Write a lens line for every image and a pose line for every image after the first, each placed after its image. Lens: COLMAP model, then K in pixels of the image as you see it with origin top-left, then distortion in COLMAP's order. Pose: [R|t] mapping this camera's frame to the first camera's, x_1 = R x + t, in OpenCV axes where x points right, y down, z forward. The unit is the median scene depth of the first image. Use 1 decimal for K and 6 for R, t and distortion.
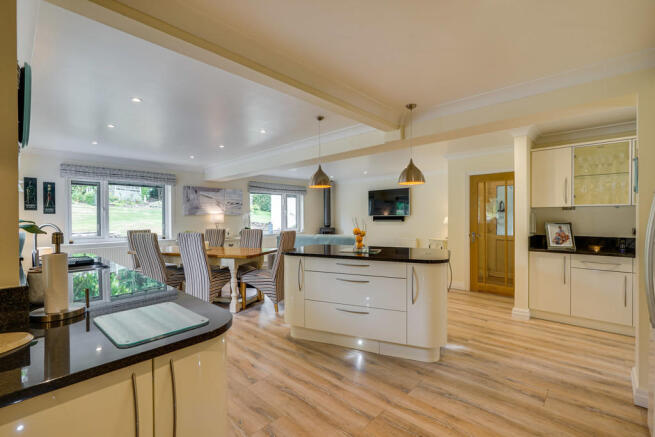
lens RADIAL K [[297.8, 0, 323.9], [0, 297.8, 219.9], [0, 0, 1]] dist [-0.002882, 0.000118]
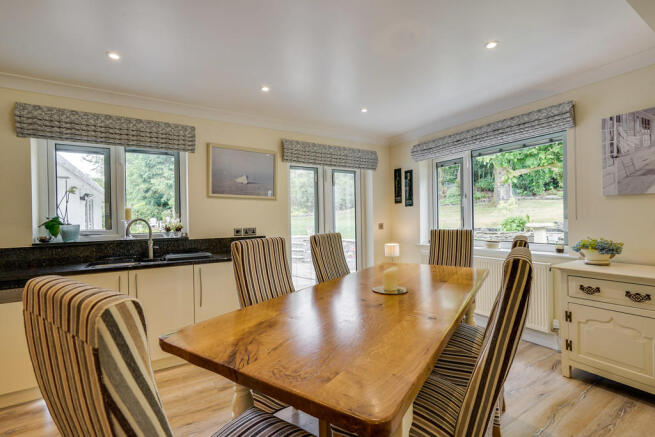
lens RADIAL K [[297.8, 0, 327.6], [0, 297.8, 218.8], [0, 0, 1]] dist [-0.002882, 0.000118]
pose [[-0.271390, 0.008637, -0.962431, -0.013933], [0.010622, 0.999926, 0.005978, 0.007972], [0.962411, -0.008601, -0.271462, 1.000378]]
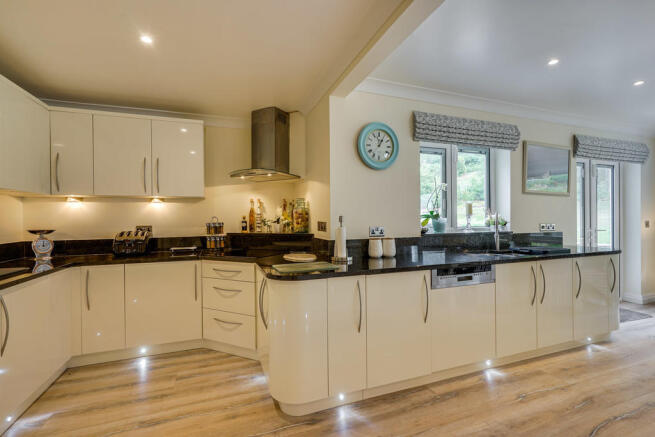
lens RADIAL K [[297.8, 0, 327.2], [0, 297.8, 217.7], [0, 0, 1]] dist [-0.002882, 0.000118]
pose [[-0.459158, 0.007296, -0.888325, 0.234419], [0.003380, 0.999973, 0.006466, 0.011393], [0.888348, -0.000034, -0.459170, 0.483299]]
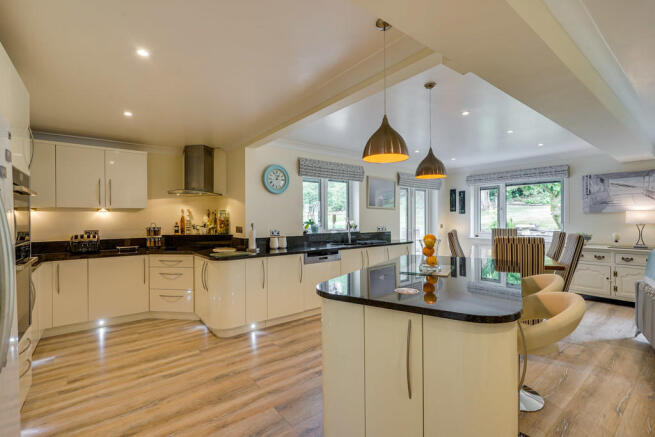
lens RADIAL K [[297.8, 0, 329.2], [0, 297.8, 218.1], [0, 0, 1]] dist [-0.002882, 0.000118]
pose [[-0.162633, 0.006152, -0.986668, 0.542150], [-0.002169, 0.999976, 0.006593, -0.008021], [0.986684, 0.003212, -0.162615, 0.611071]]
